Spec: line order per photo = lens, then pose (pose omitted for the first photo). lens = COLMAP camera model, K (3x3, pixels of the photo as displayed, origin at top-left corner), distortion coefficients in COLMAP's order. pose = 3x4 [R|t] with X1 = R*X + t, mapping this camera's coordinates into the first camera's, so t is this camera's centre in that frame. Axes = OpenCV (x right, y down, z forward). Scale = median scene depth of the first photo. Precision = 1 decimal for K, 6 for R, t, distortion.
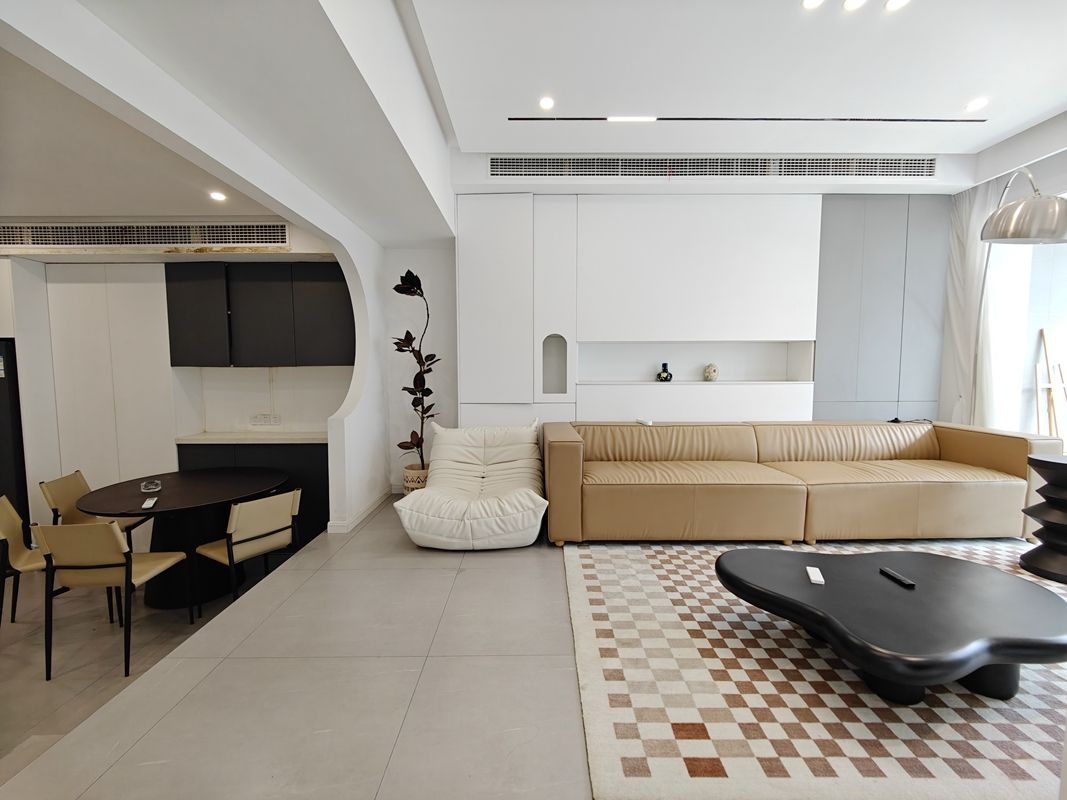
lens RADIAL K [[466.3, 0, 533.5], [0, 466.3, 400.0], [0, 0, 1]] dist [0.018514, -0.013470]
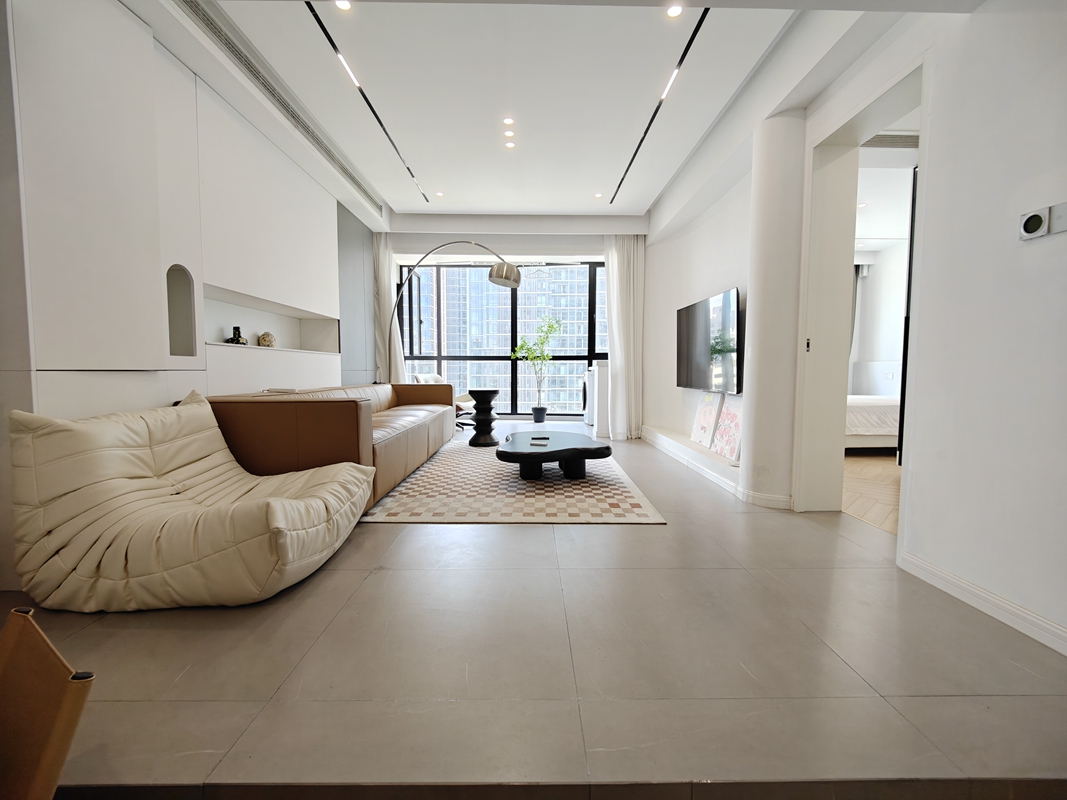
lens RADIAL K [[466.3, 0, 533.5], [0, 466.3, 400.0], [0, 0, 1]] dist [0.018514, -0.013470]
pose [[-0.009907, -0.061147, 0.998080, -0.683629], [0.067611, 0.995803, 0.061679, 0.044781], [-0.997663, 0.068093, -0.005732, 0.553286]]
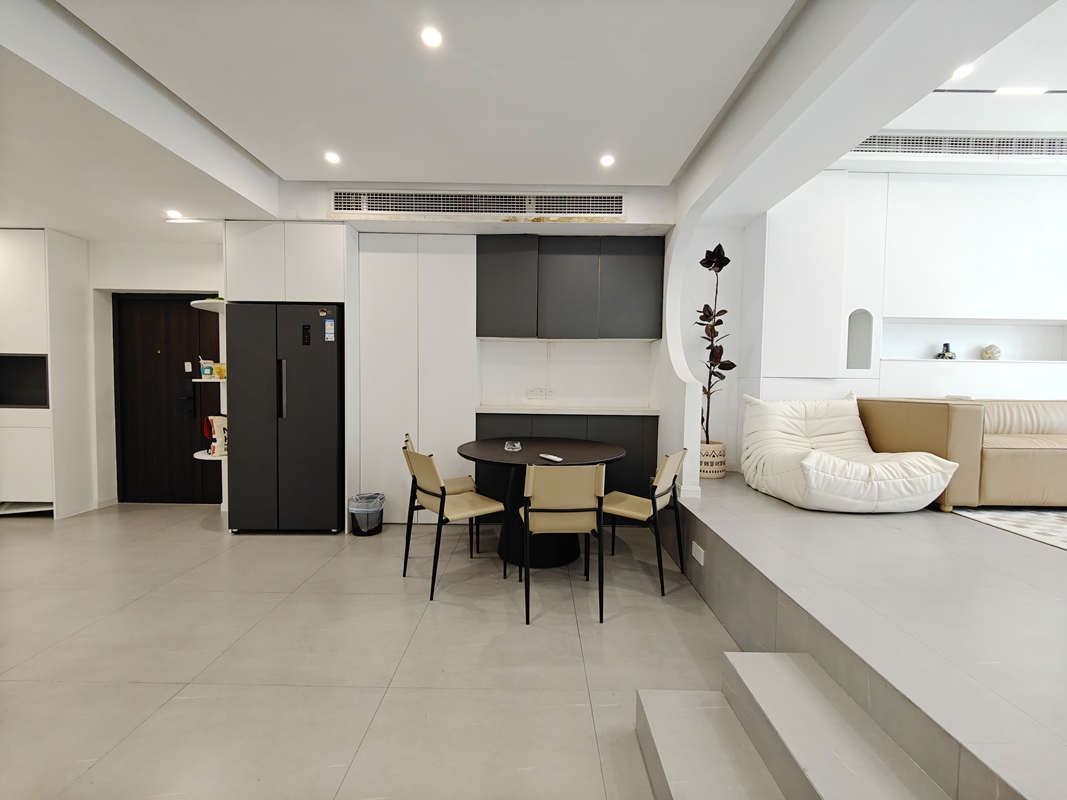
lens RADIAL K [[466.3, 0, 533.5], [0, 466.3, 400.0], [0, 0, 1]] dist [0.018514, -0.013470]
pose [[0.999859, 0.016557, -0.002809, -0.700503], [-0.016632, 0.999435, -0.029224, 0.101523], [0.002324, 0.029267, 0.999569, -0.005256]]
